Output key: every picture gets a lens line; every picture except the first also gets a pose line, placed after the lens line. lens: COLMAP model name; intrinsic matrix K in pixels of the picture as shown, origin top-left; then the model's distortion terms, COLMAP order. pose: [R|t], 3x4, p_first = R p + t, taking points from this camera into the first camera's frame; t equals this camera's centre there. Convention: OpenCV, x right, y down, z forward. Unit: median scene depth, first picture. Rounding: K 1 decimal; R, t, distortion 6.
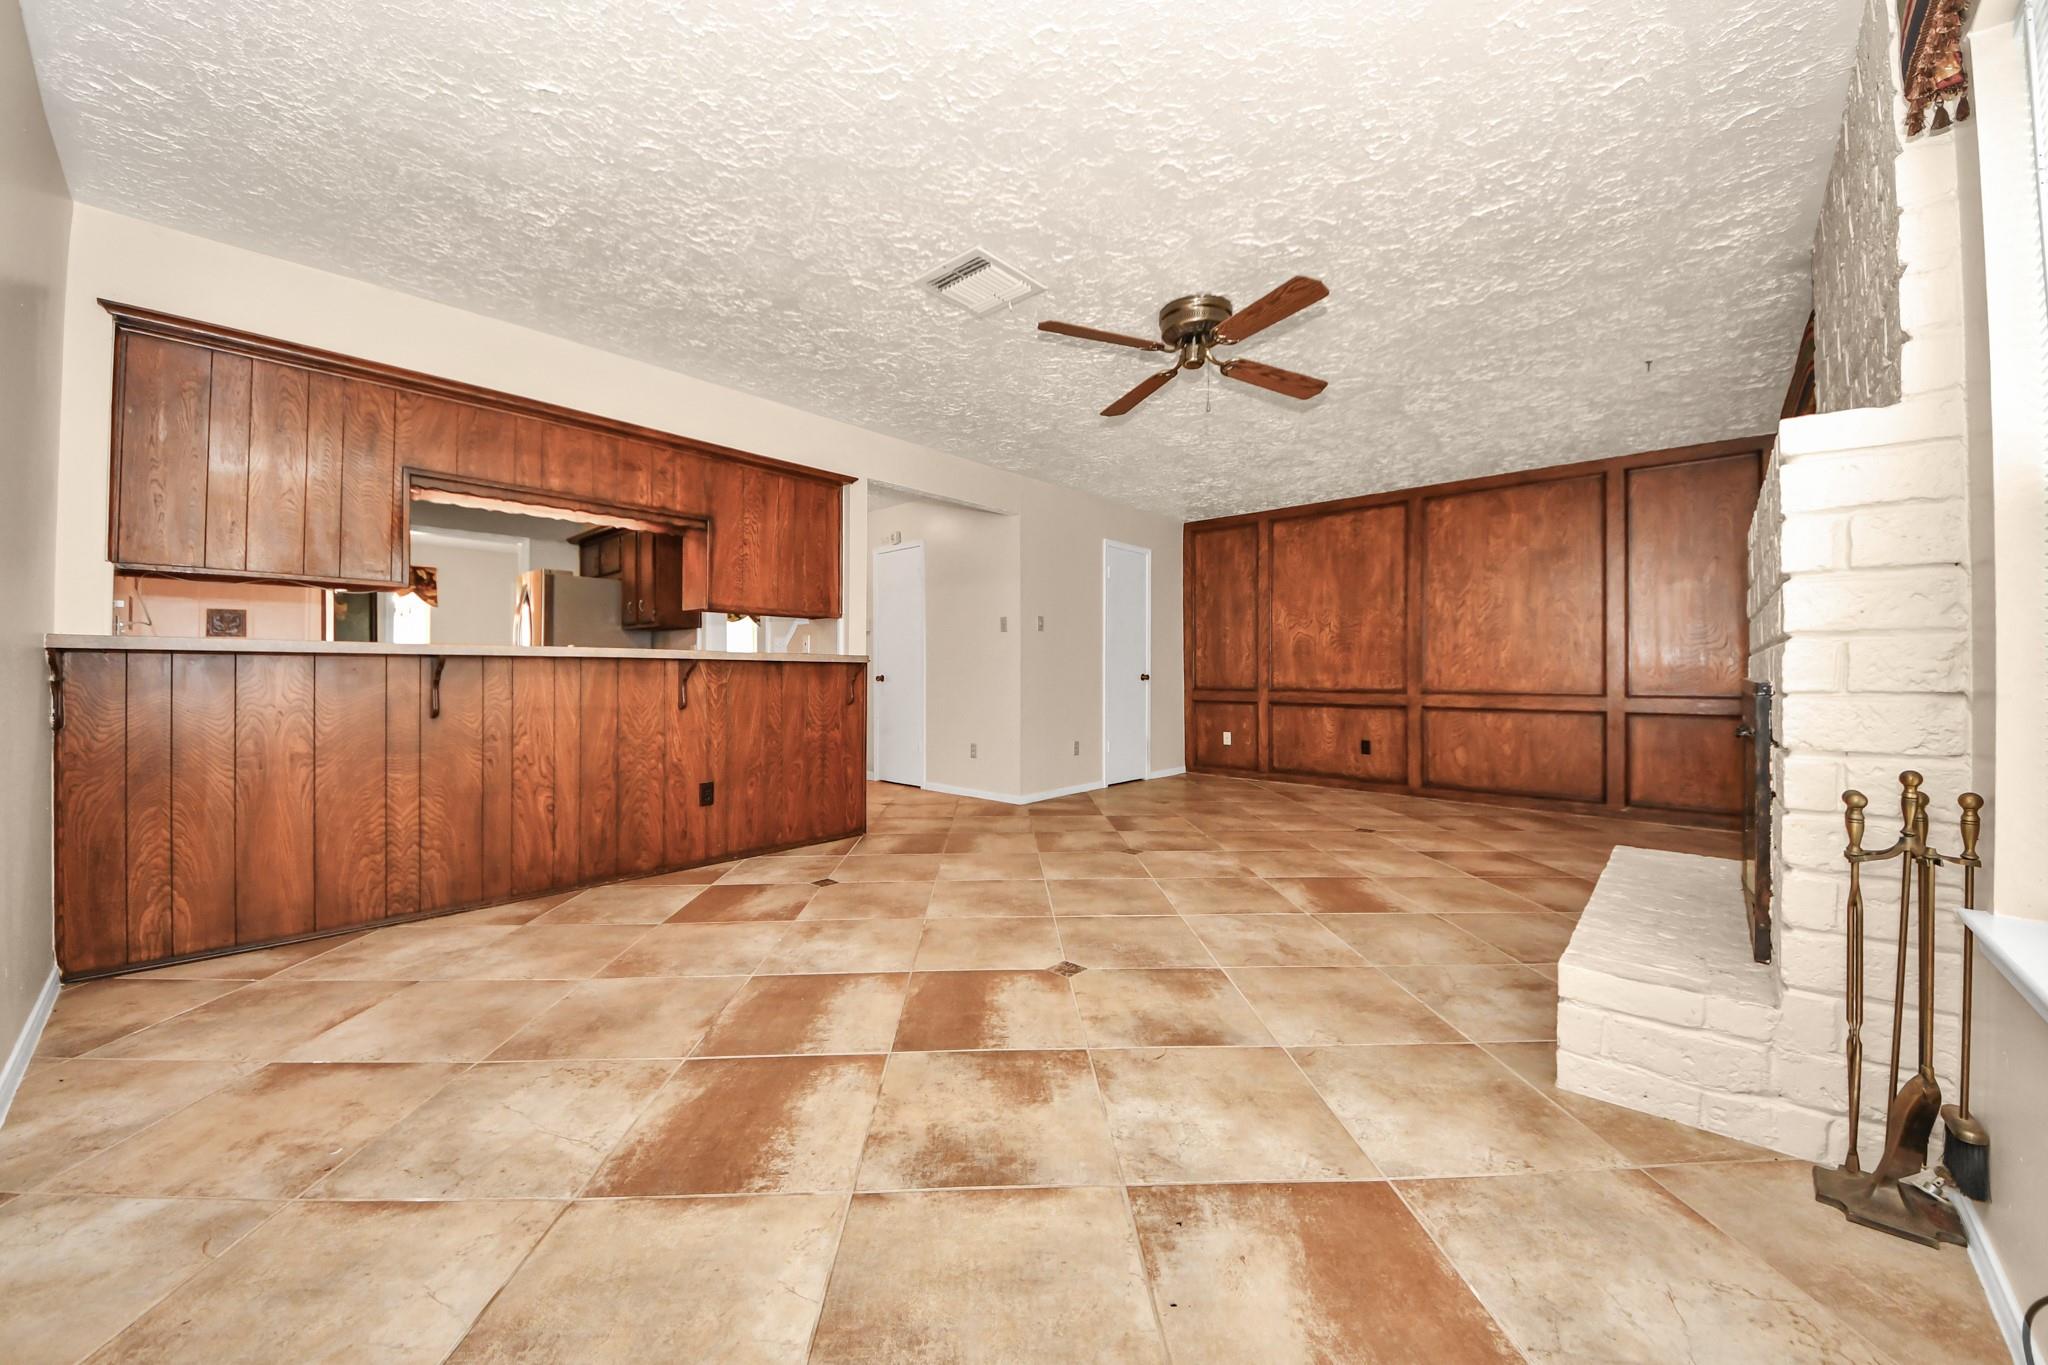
lens RADIAL K [[736.7, 0, 1015.9], [0, 736.7, 687.3], [0, 0, 1]] dist [0.039789, -0.028454]
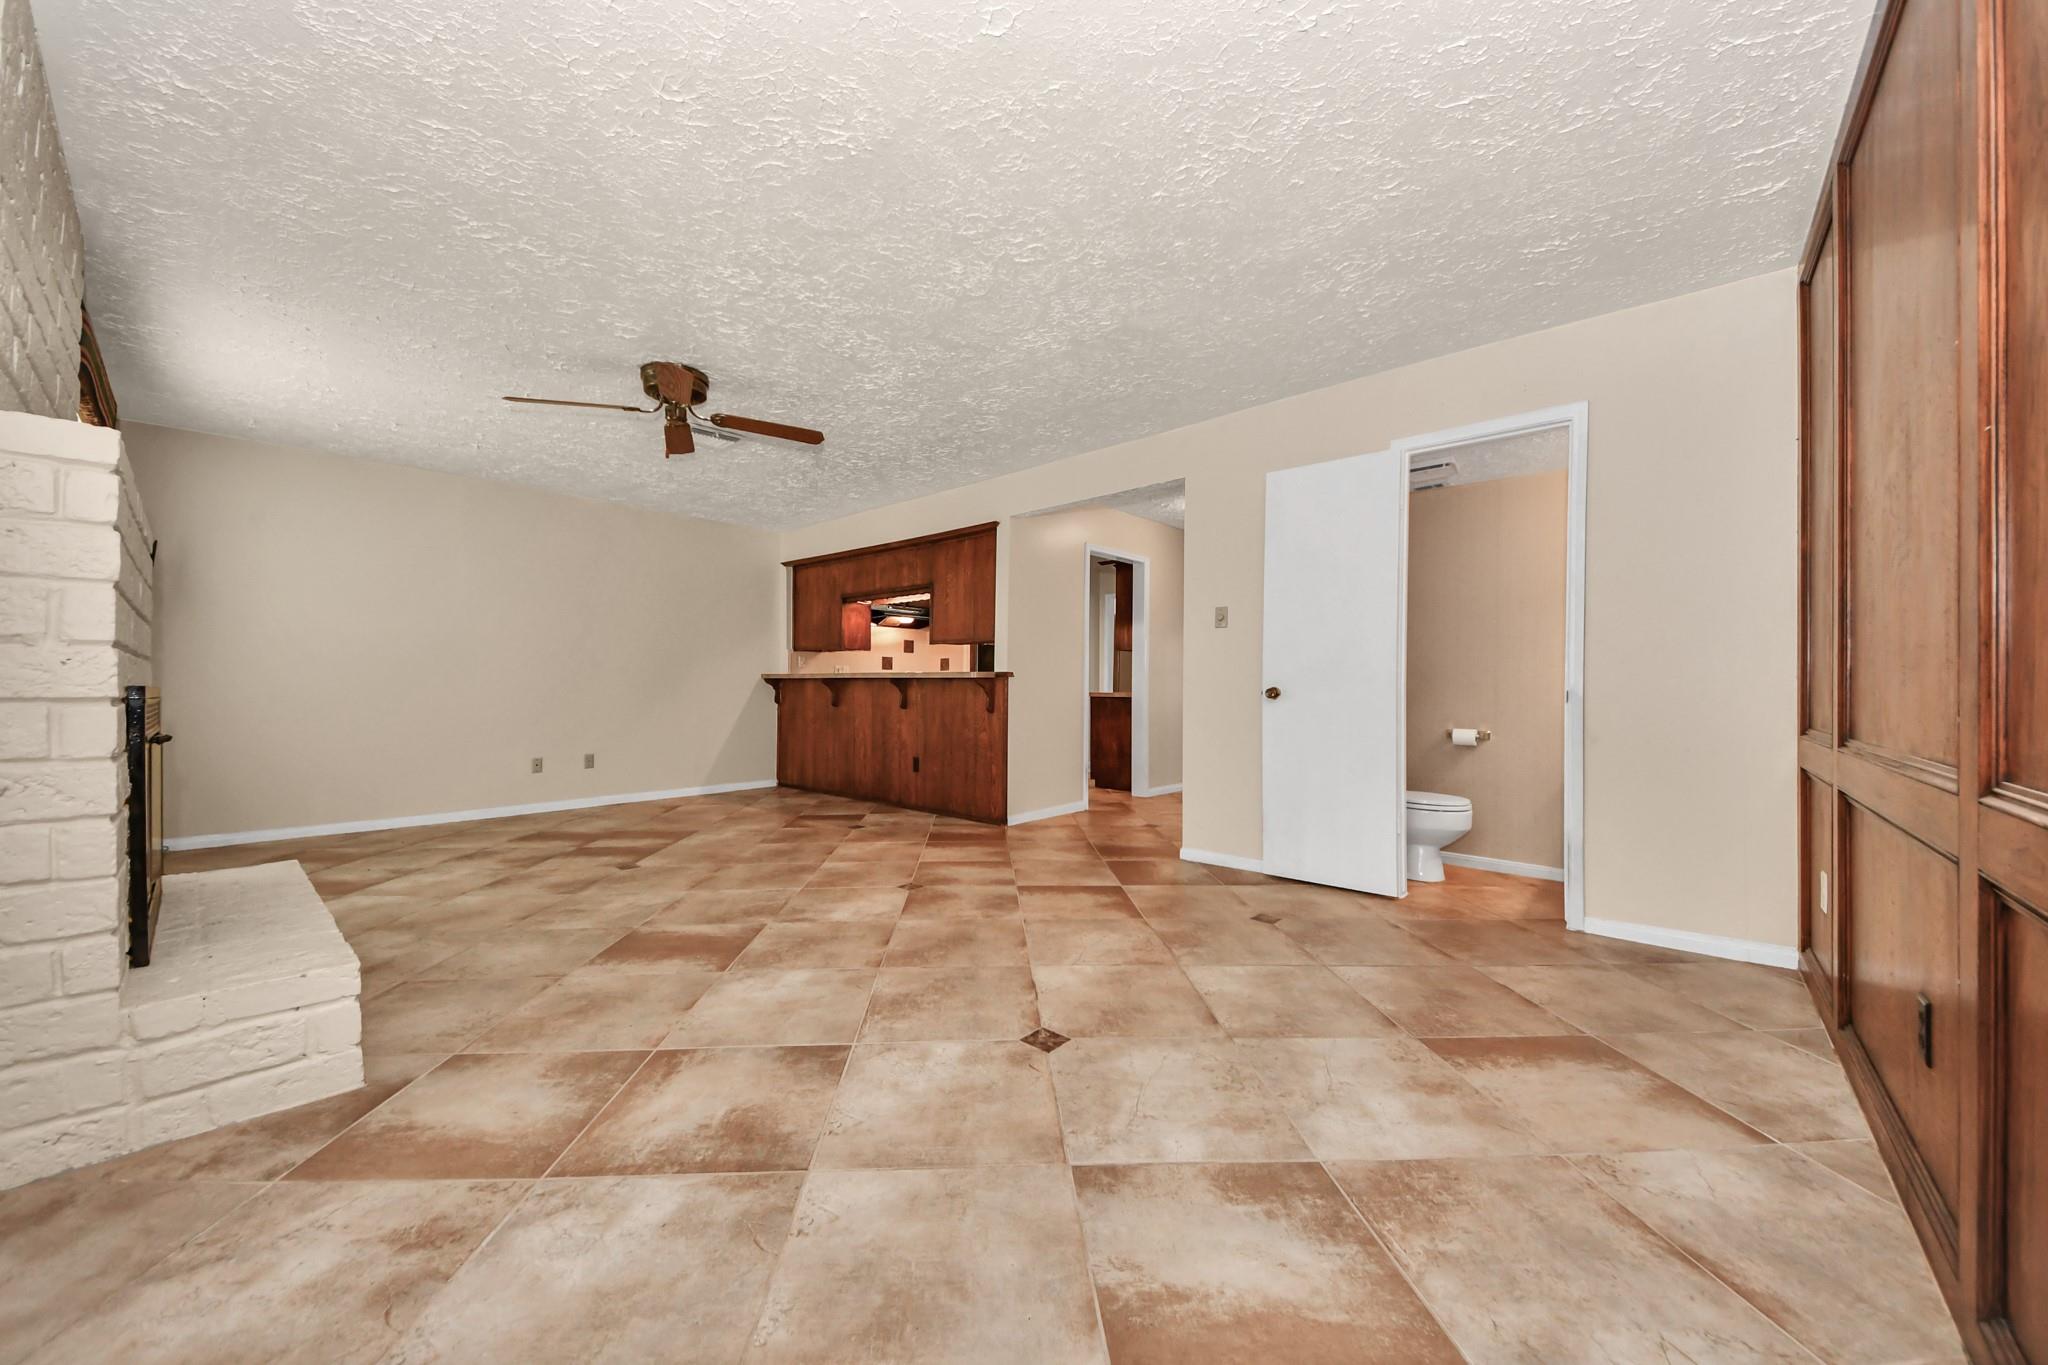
lens RADIAL K [[731.1, 0, 1018.4], [0, 731.1, 684.5], [0, 0, 1]] dist [0.042389, -0.027522]
pose [[0.028488, -0.006374, -0.999574, 0.978974], [-0.022586, 0.999720, -0.007019, -0.014382], [0.999339, 0.022776, 0.028336, 1.030678]]
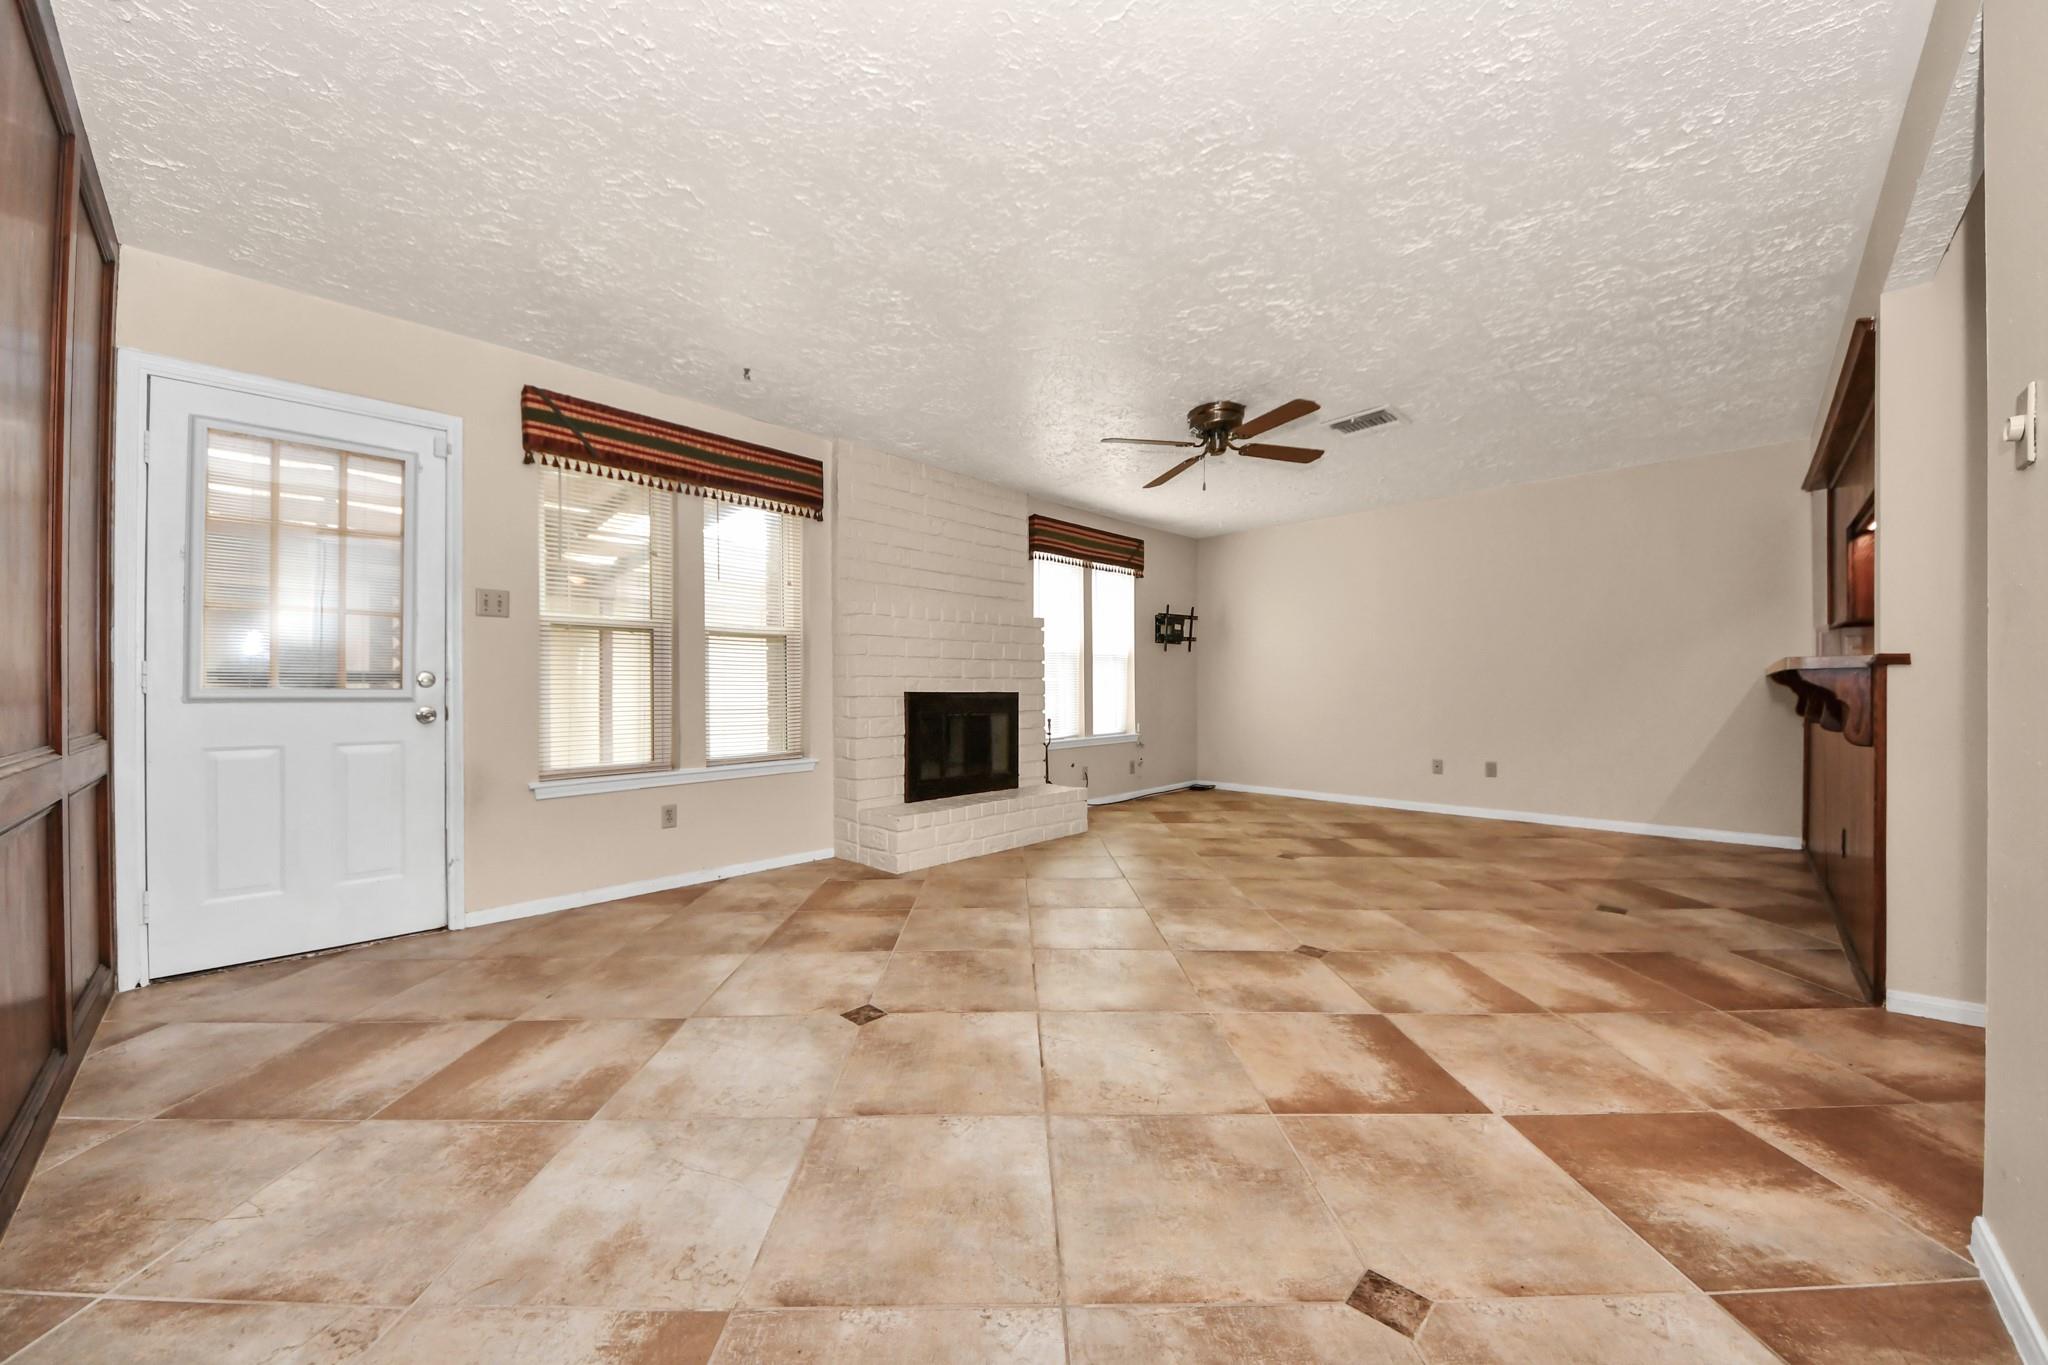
lens RADIAL K [[731.1, 0, 1018.4], [0, 731.1, 684.5], [0, 0, 1]] dist [0.042389, -0.027522]
pose [[-0.999897, 0.000113, 0.014324, 0.392436], [0.000320, 0.999896, 0.014437, -0.031004], [-0.014320, 0.014440, -0.999793, 1.579703]]
